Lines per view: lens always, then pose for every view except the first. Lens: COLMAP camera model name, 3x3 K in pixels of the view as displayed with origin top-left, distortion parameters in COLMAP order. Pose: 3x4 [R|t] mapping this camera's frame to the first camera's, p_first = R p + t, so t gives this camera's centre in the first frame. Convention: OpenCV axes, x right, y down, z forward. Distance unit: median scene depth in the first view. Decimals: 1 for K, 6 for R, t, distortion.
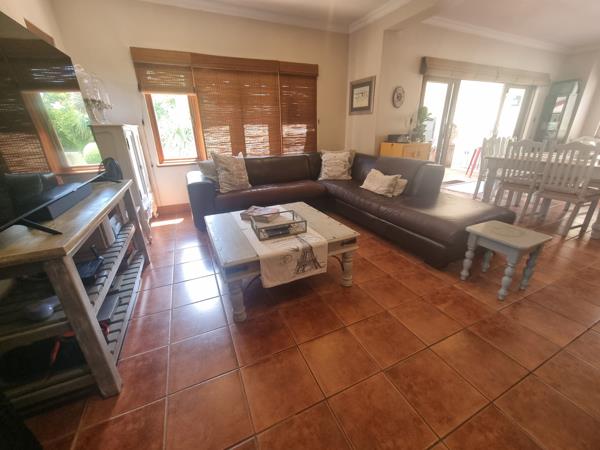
lens RADIAL K [[246.5, 0, 302.8], [0, 246.5, 222.3], [0, 0, 1]] dist [0.001168, 0.000561]
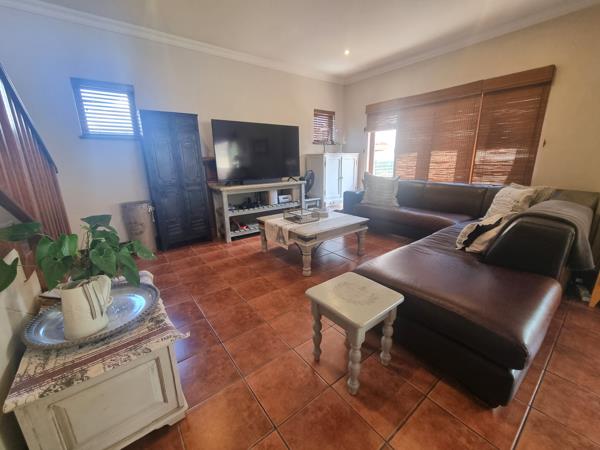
lens RADIAL K [[246.5, 0, 298.9], [0, 246.5, 222.0], [0, 0, 1]] dist [0.001168, 0.000561]
pose [[0.224265, 0.254143, -0.940806, 0.683493], [-0.337619, 0.925872, 0.169629, -0.106973], [0.914176, 0.279593, 0.293444, 0.269579]]
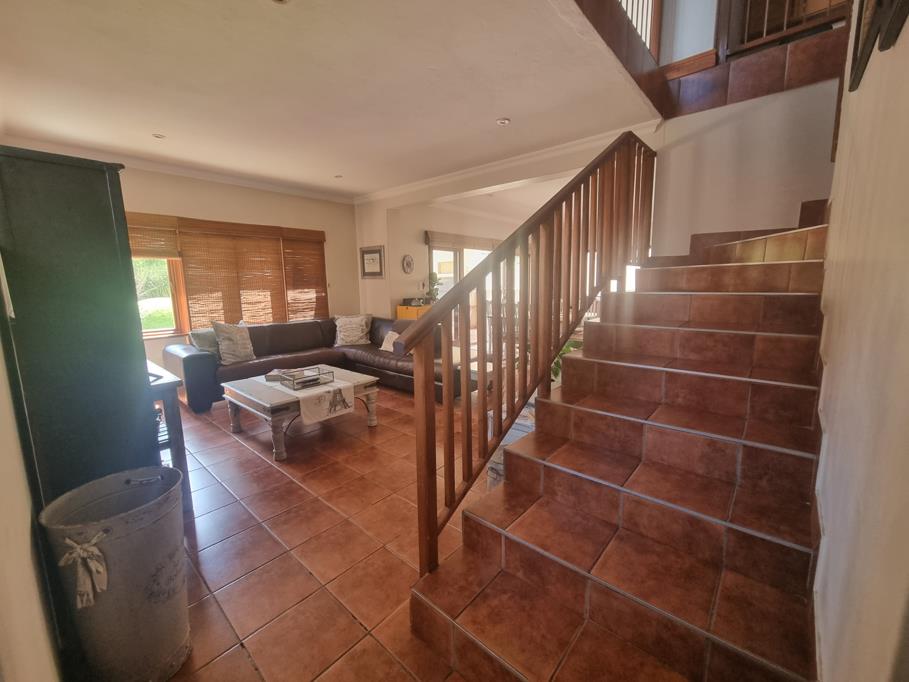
lens RADIAL K [[373.4, 0, 454.4], [0, 373.4, 338.5], [0, 0, 1]] dist [0.001168, 0.000561]
pose [[0.918009, -0.056520, 0.392512, -0.071642], [0.140357, 0.972031, -0.188298, 0.126267], [-0.370891, 0.227951, 0.900265, -0.433819]]
